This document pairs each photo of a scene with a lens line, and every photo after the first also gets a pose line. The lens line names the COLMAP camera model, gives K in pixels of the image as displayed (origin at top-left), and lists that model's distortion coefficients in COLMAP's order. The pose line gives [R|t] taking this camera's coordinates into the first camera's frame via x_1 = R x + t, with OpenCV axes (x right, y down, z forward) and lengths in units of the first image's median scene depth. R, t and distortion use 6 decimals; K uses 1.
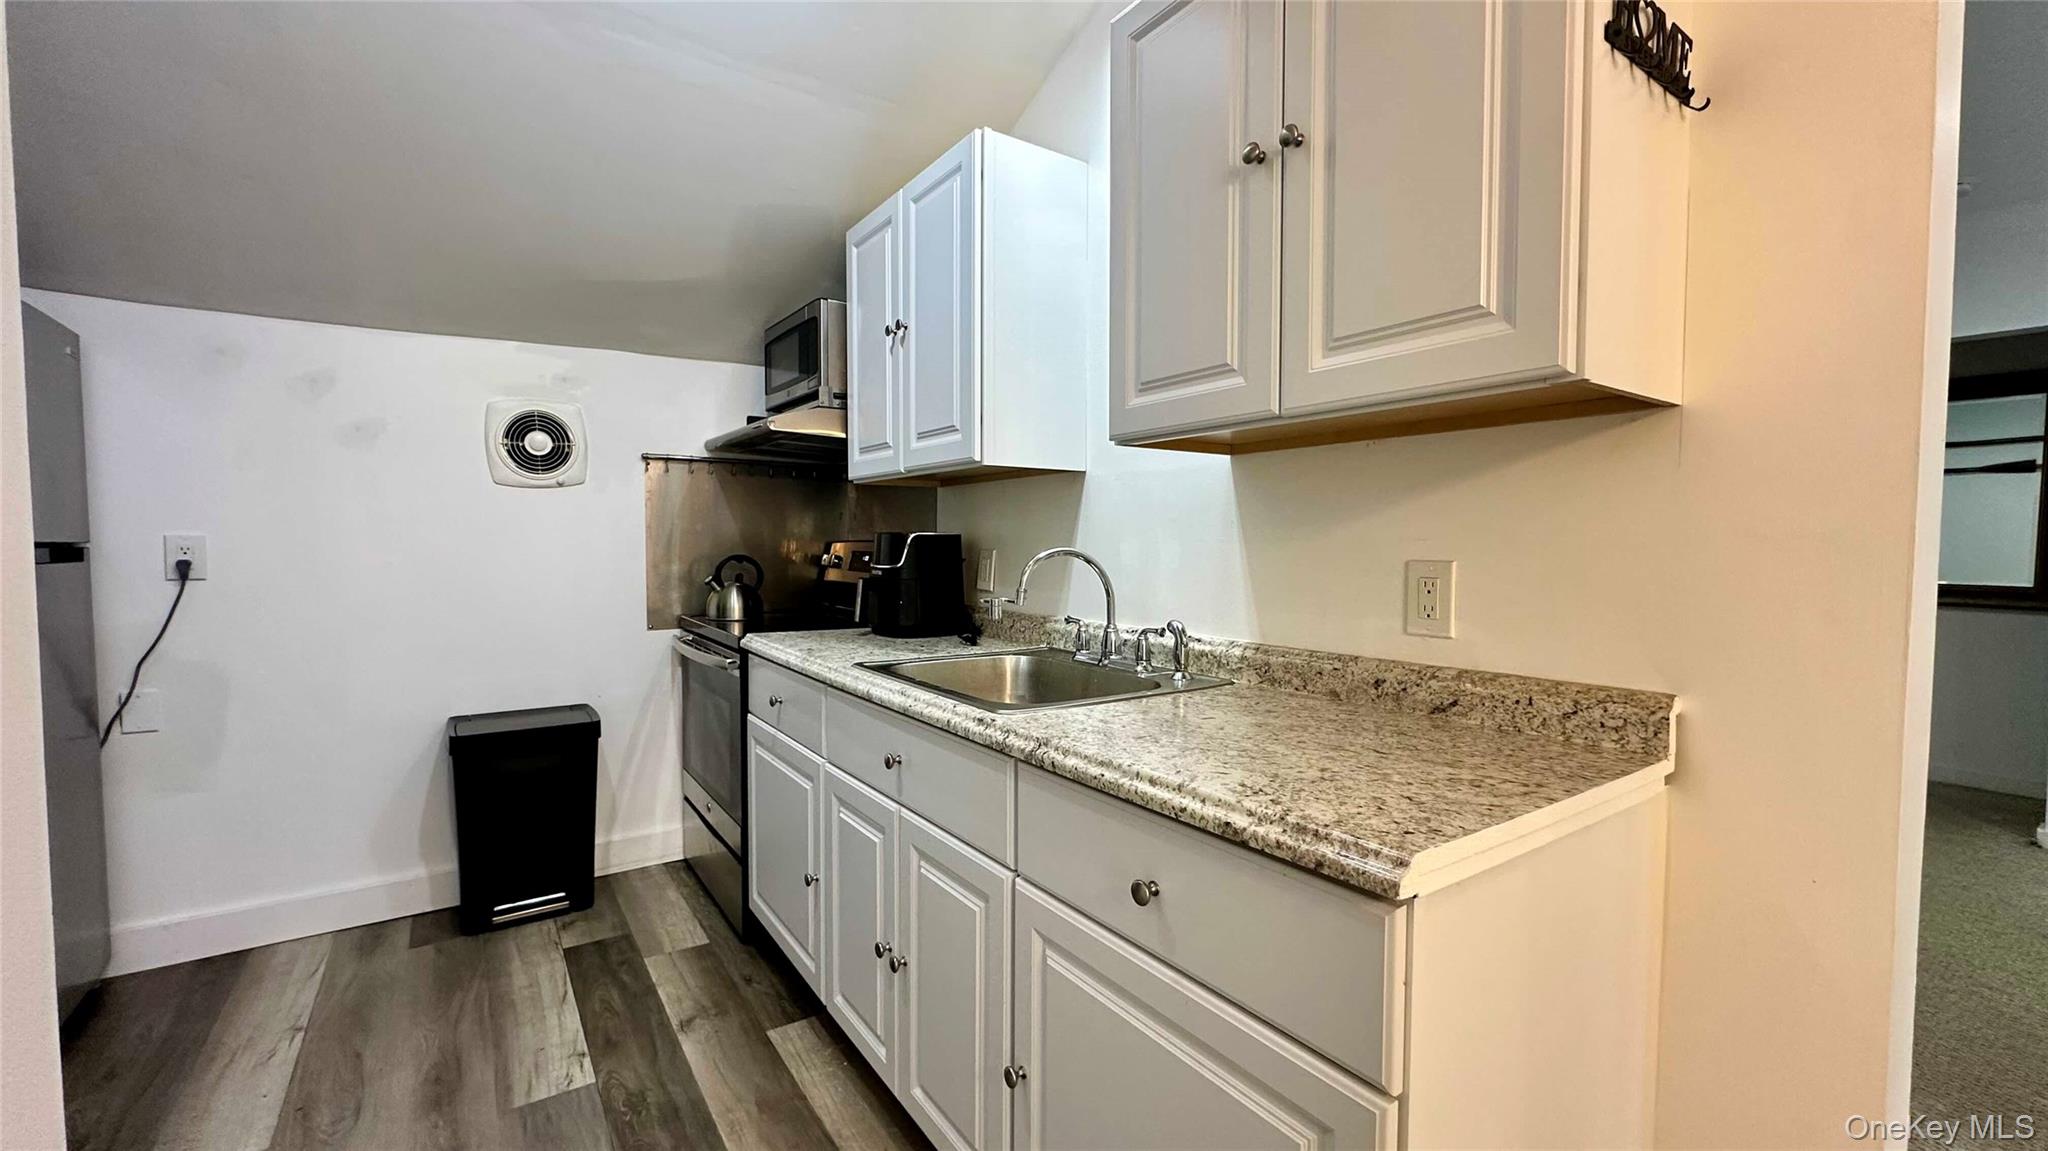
lens RADIAL K [[872.9, 0, 1067.3], [0, 872.9, 578.1], [0, 0, 1]] dist [-0.028198, 0.000101]
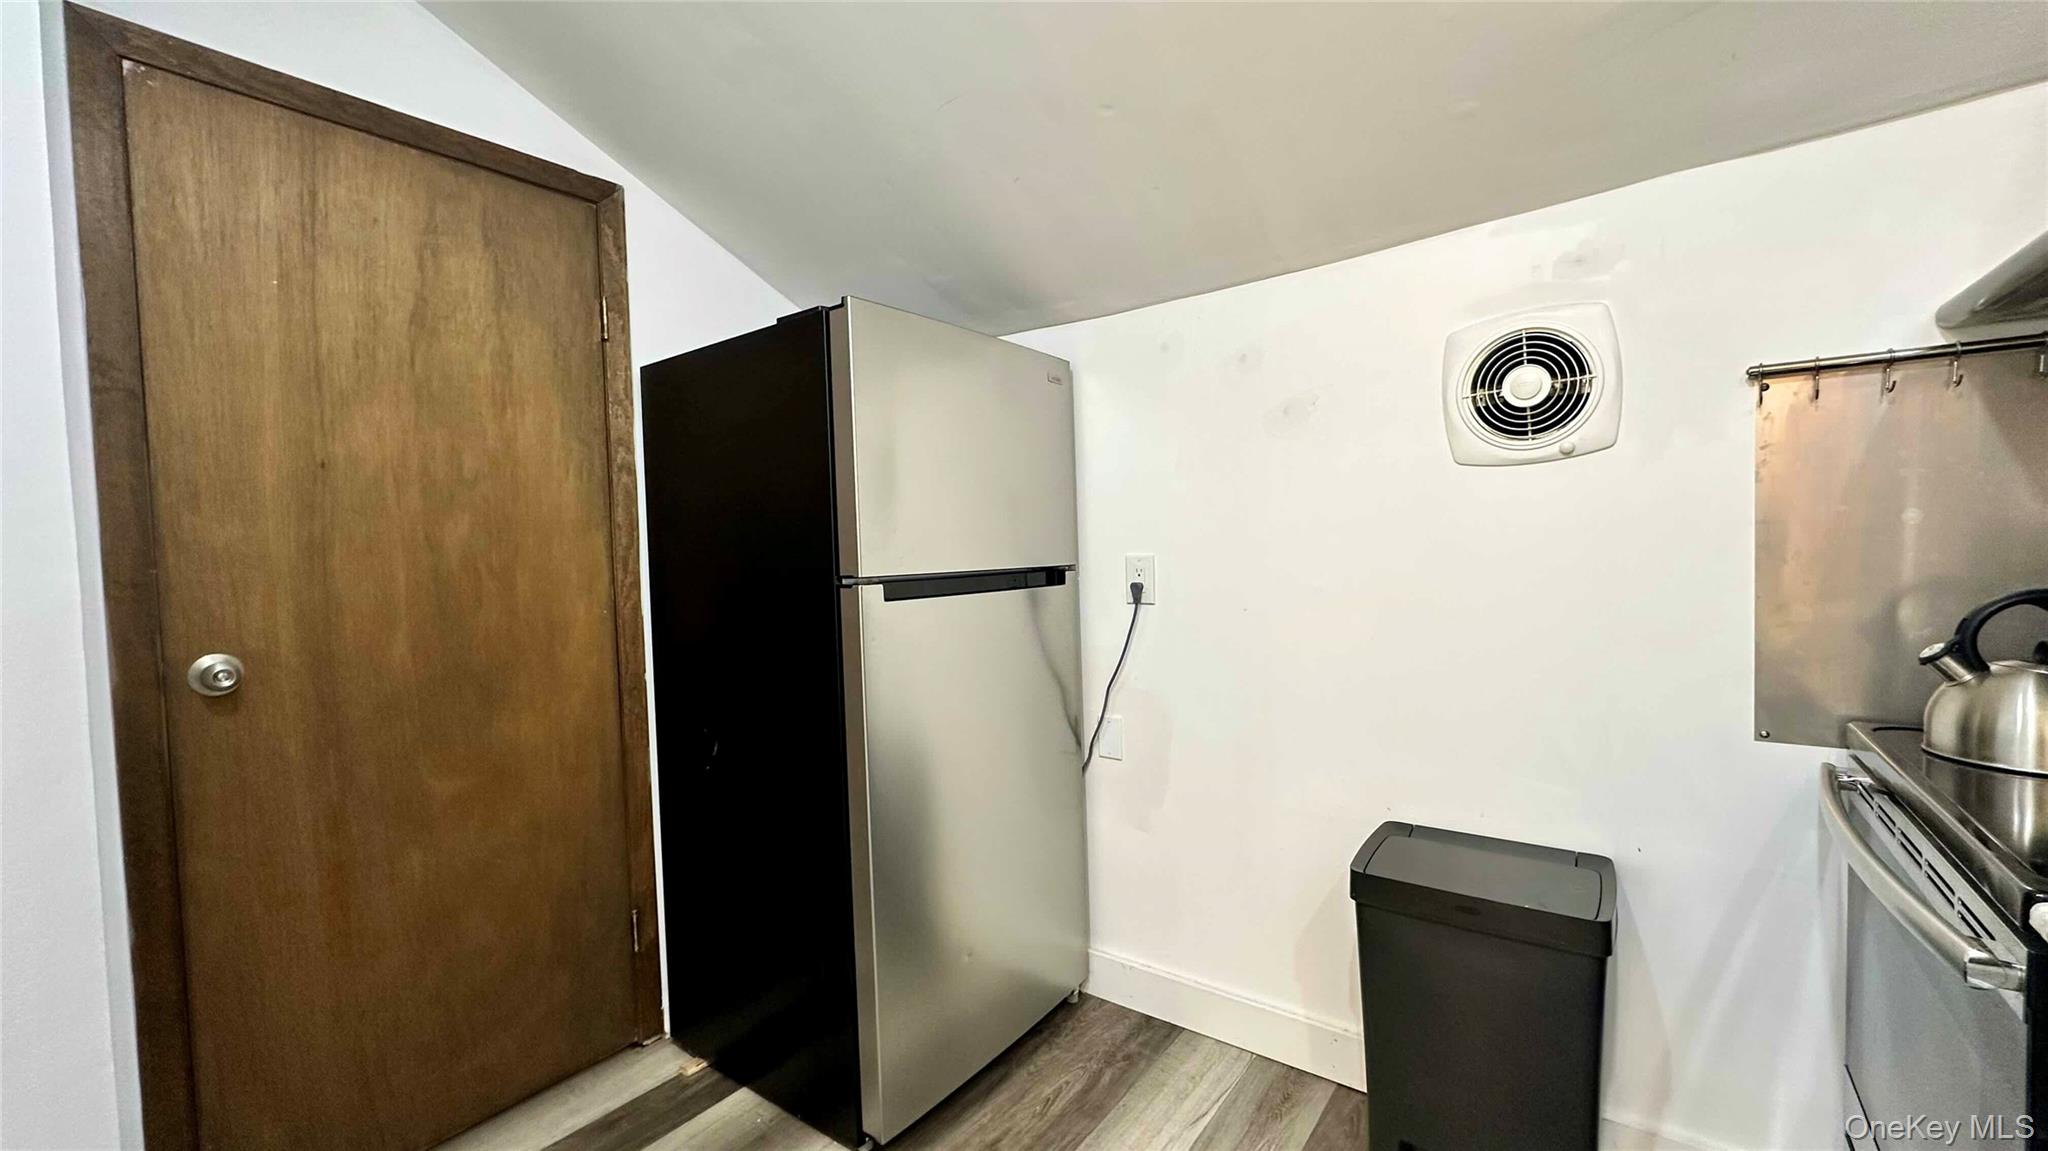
lens RADIAL K [[821.2, 0, 1024.6], [0, 821.2, 572.0], [0, 0, 1]] dist [-0.000534, 0.000481]
pose [[0.293886, 0.022633, -0.955573, -0.184249], [-0.001139, 0.999727, 0.023329, -0.044306], [0.955840, -0.005767, 0.293831, 0.513007]]
